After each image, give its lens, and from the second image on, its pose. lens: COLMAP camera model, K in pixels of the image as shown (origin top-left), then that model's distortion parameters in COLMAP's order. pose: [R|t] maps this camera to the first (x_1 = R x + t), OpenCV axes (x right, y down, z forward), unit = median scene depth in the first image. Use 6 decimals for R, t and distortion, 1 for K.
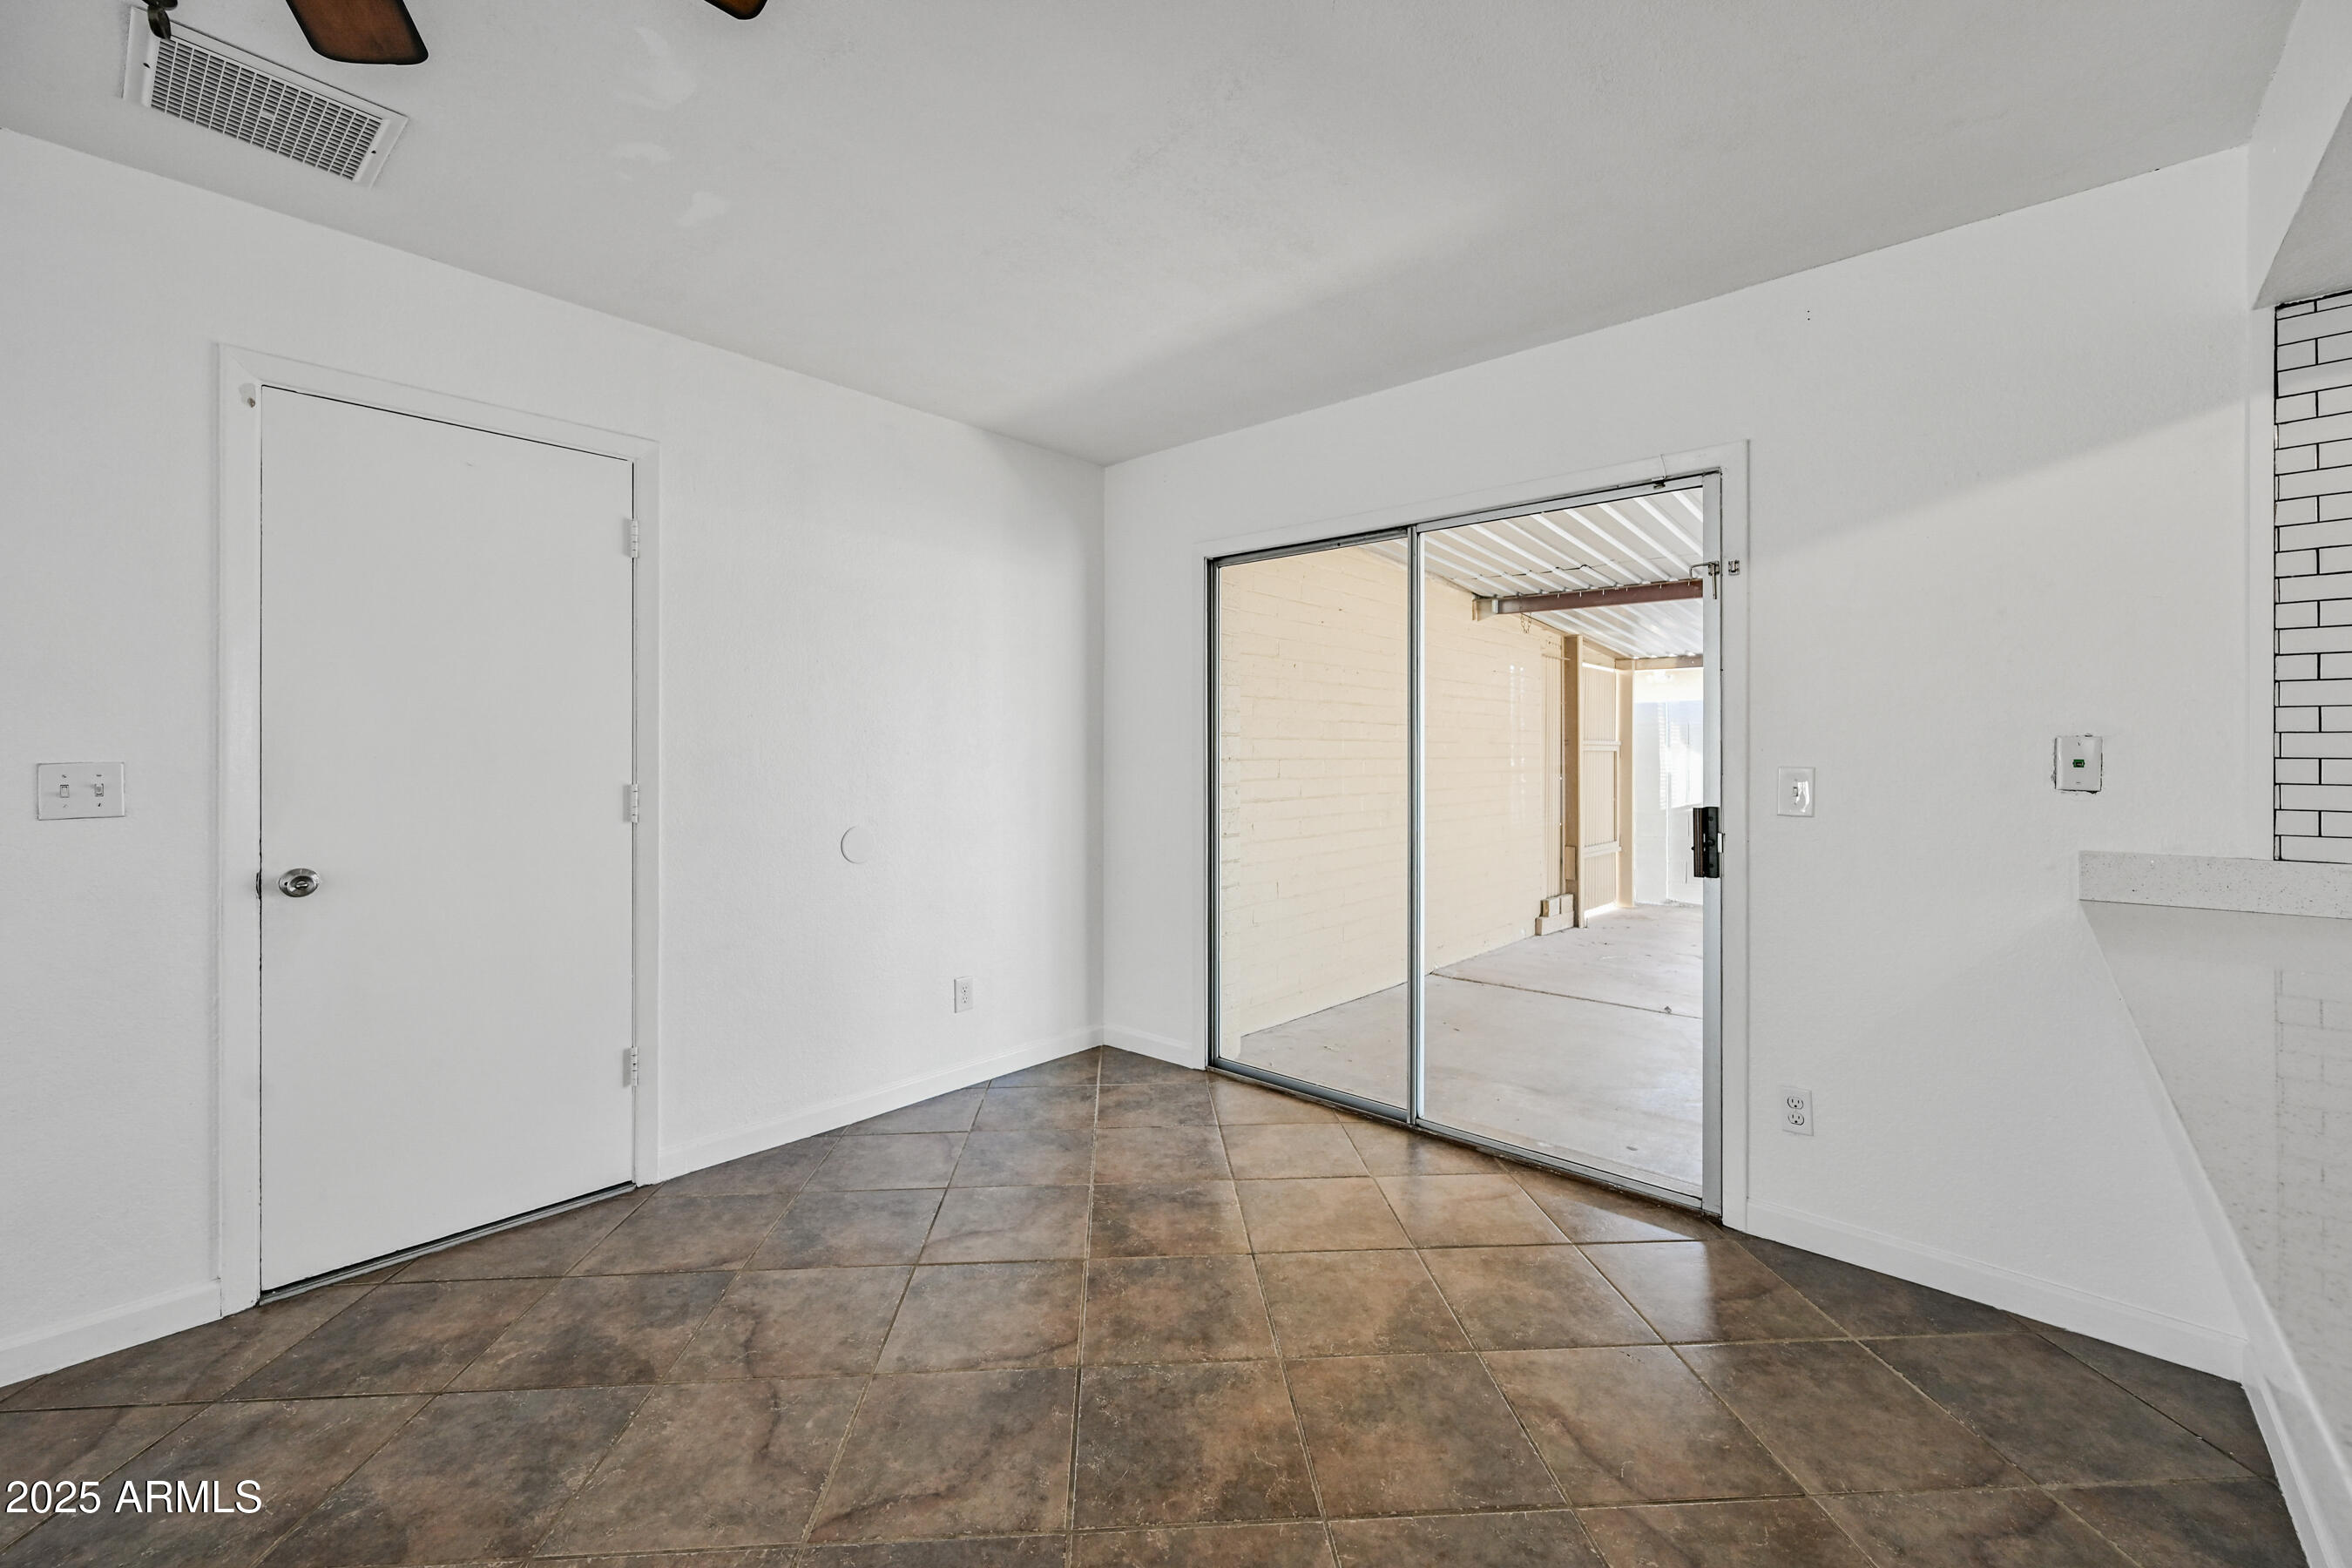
lens RADIAL K [[961.8, 0, 1170.7], [0, 961.8, 746.6], [0, 0, 1]] dist [0.002249, -0.001540]
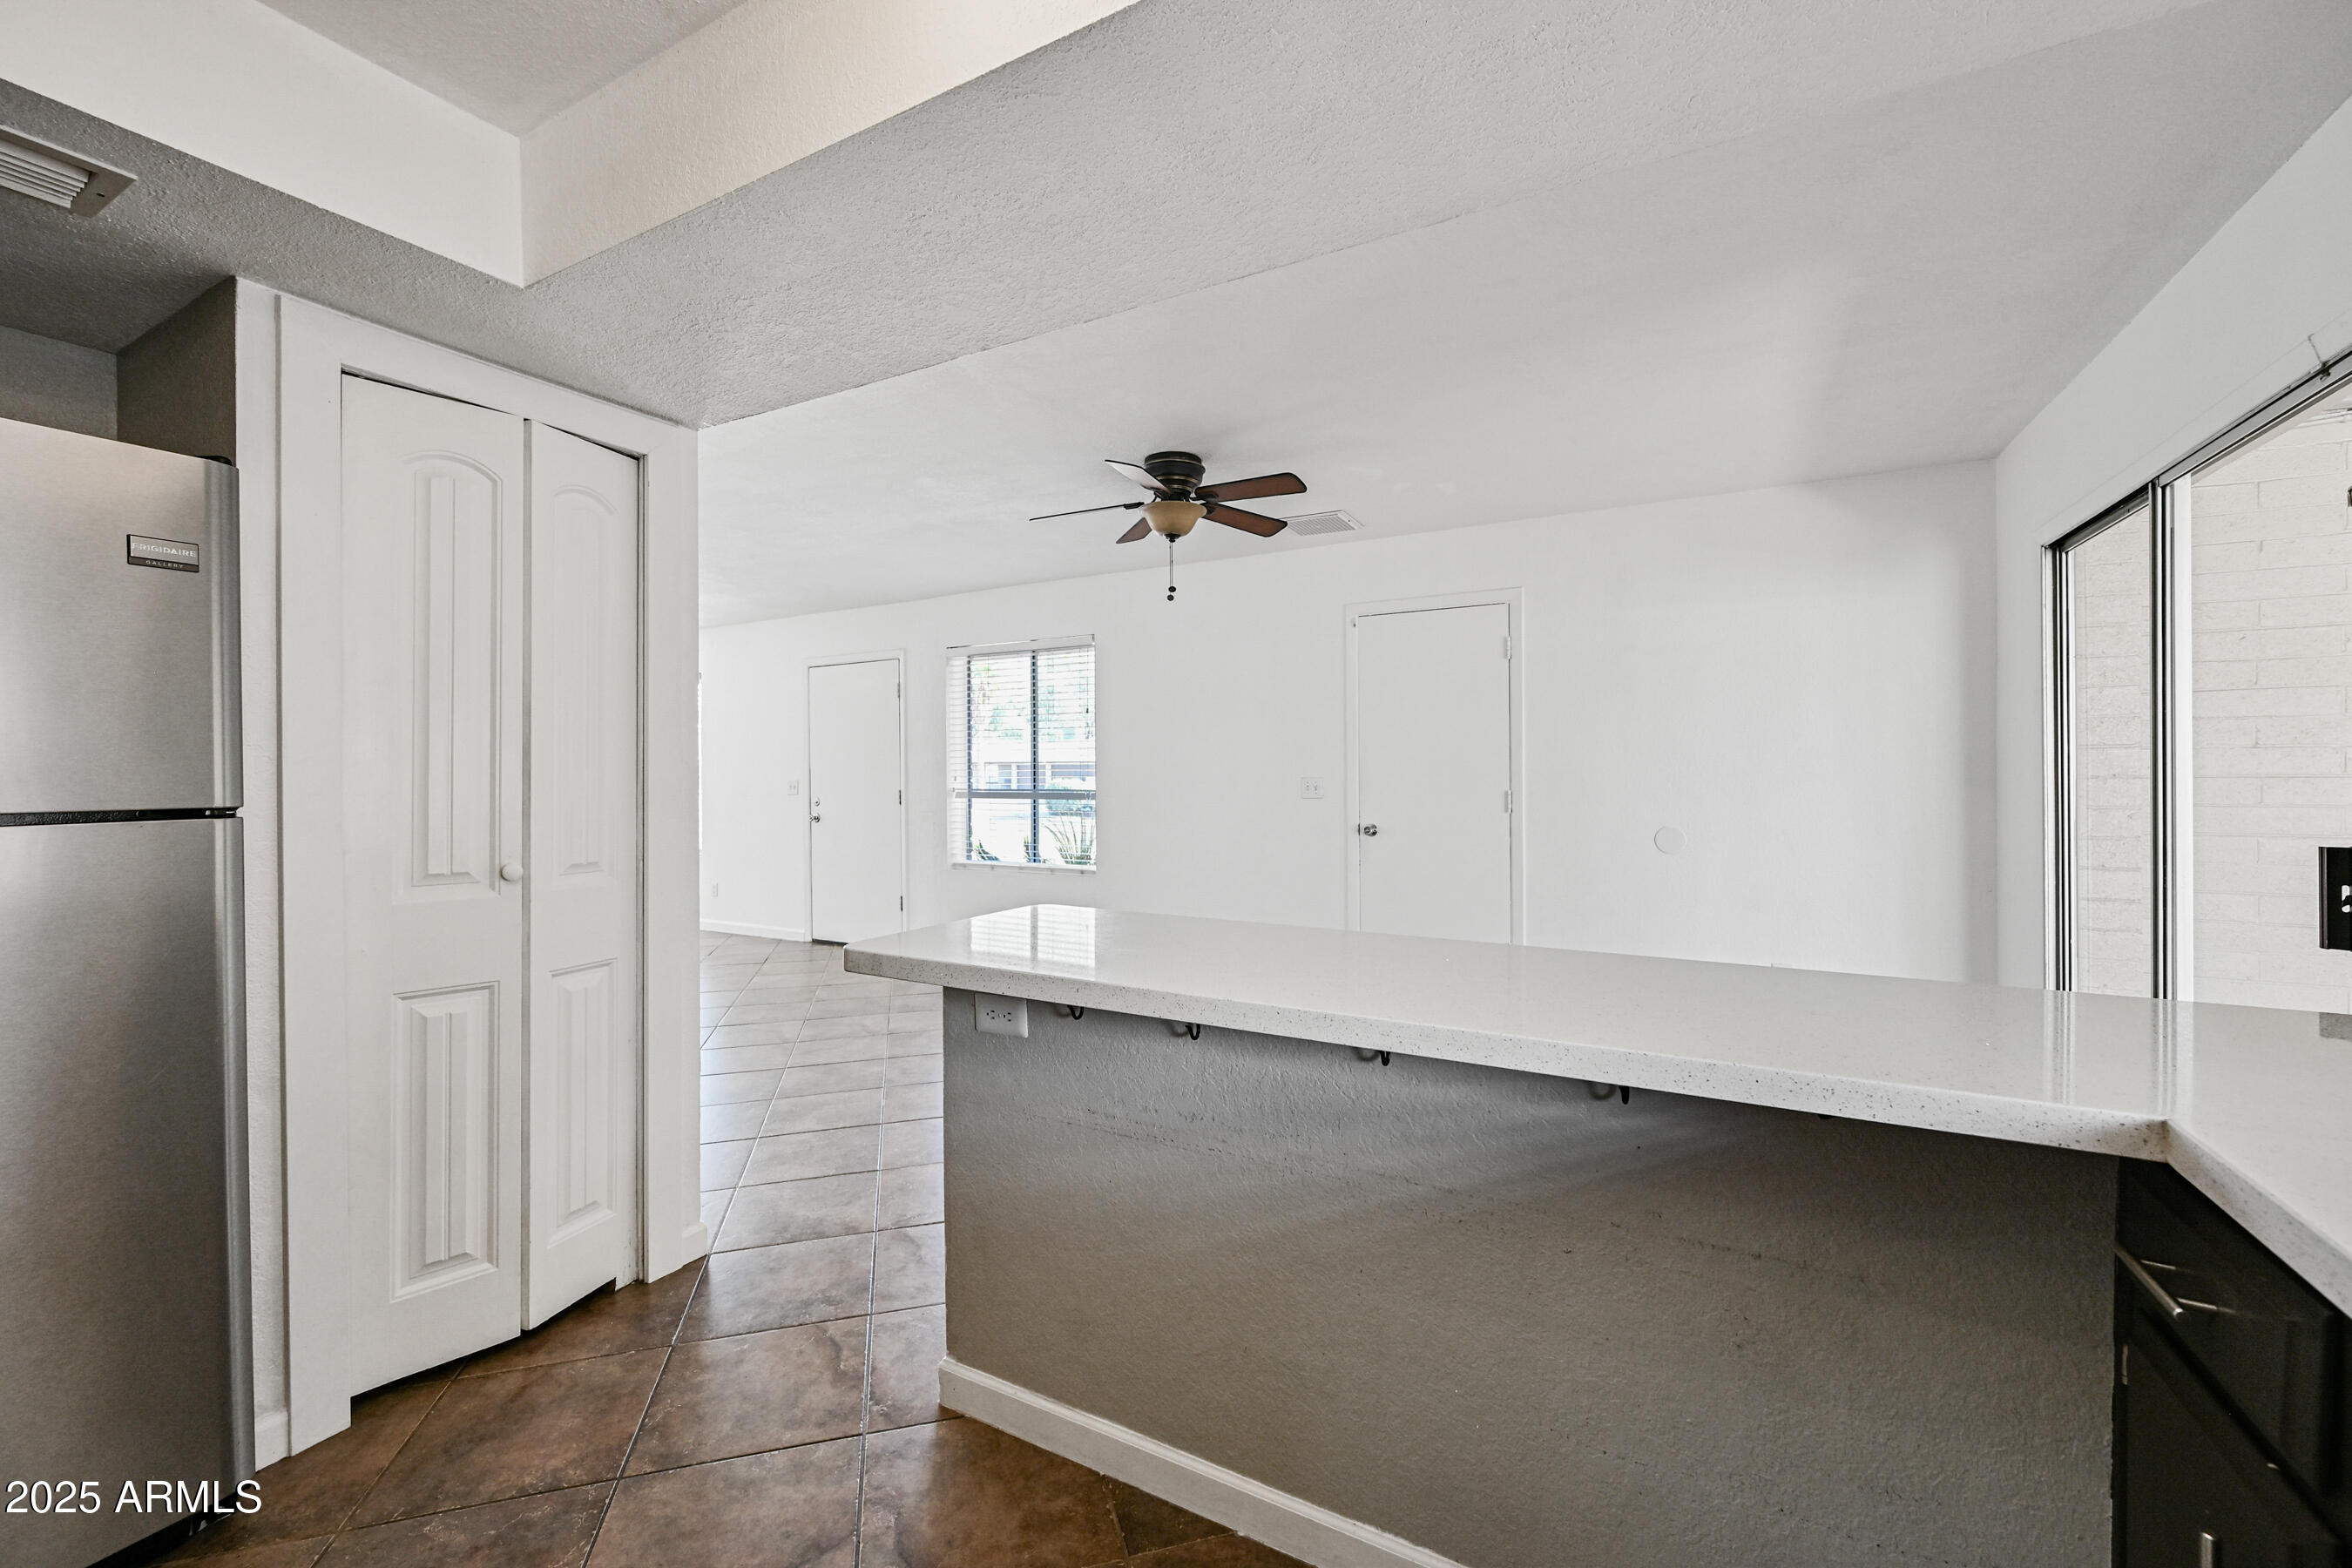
lens RADIAL K [[961.8, 0, 1182.9], [0, 961.8, 763.3], [0, 0, 1]] dist [0.002249, -0.001540]
pose [[0.214772, -0.011768, -0.976593, 1.176548], [0.014561, 0.999855, -0.008847, -0.003772], [0.976556, -0.012320, 0.214912, 0.069382]]
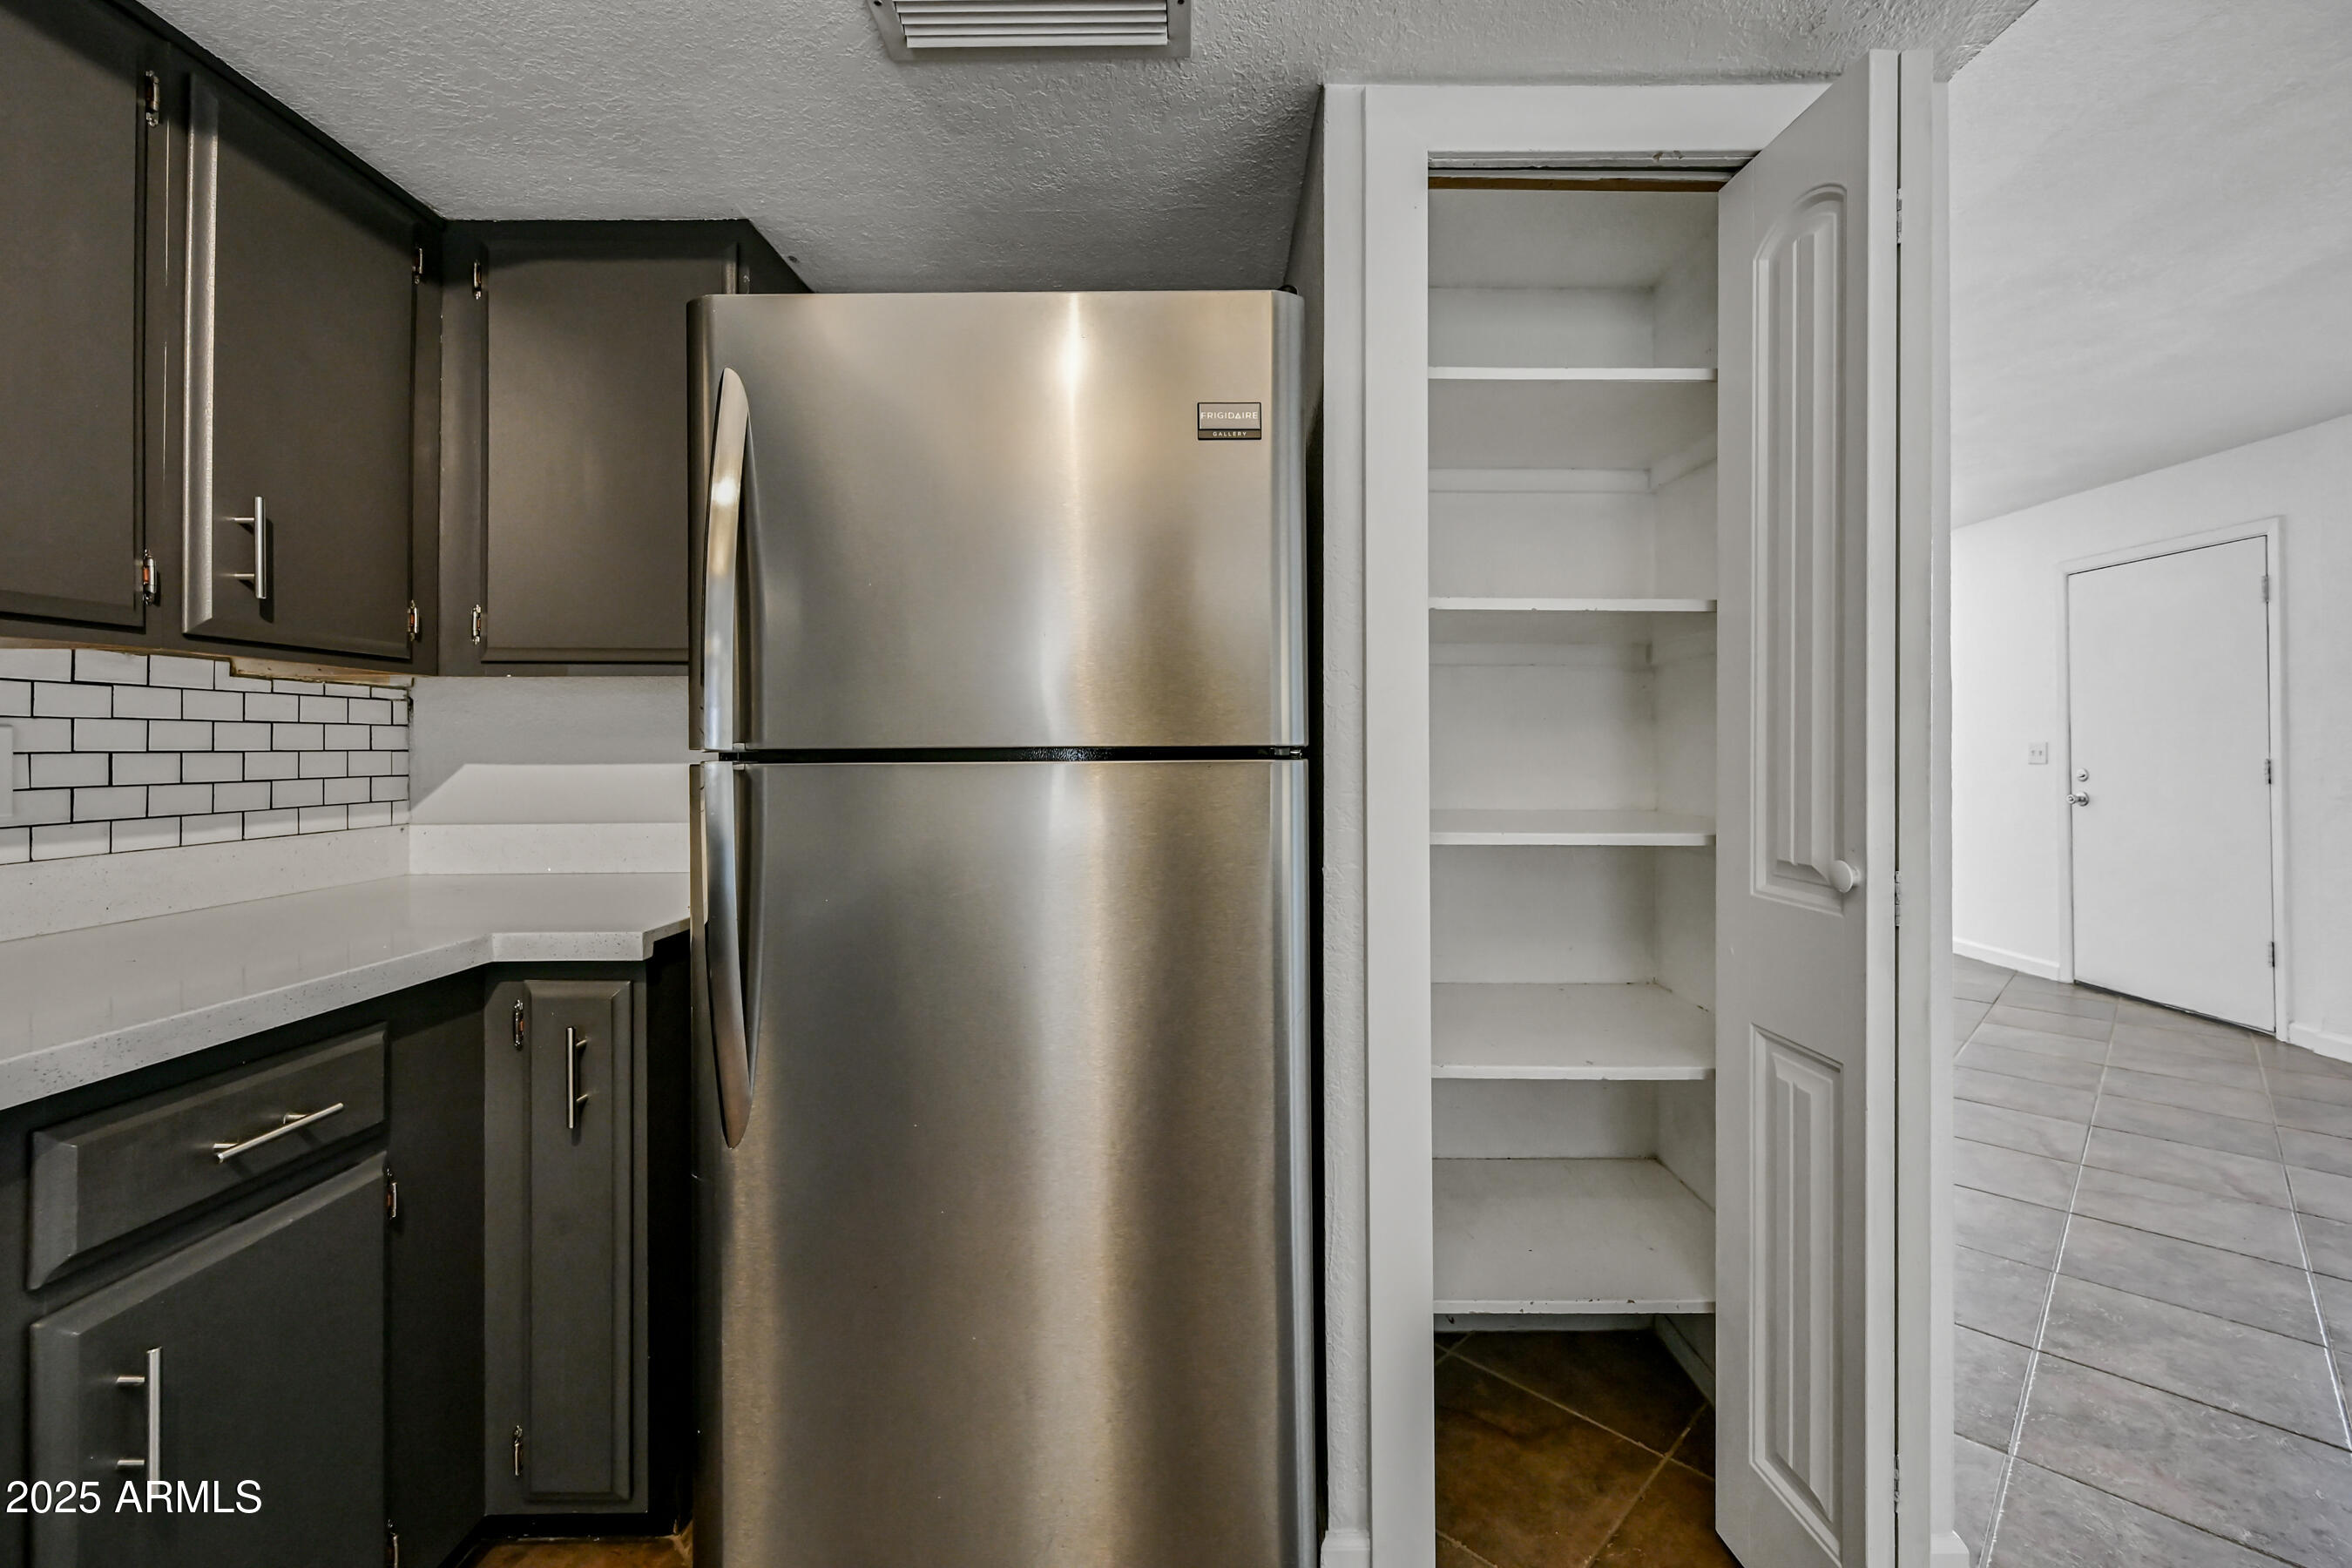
lens RADIAL K [[961.8, 0, 1201.1], [0, 961.8, 742.9], [0, 0, 1]] dist [0.002249, -0.001540]
pose [[-0.751169, -0.002737, -0.660104, 0.672203], [0.002931, 0.999968, -0.007481, 0.016689], [0.660103, -0.007555, -0.751137, -0.114886]]
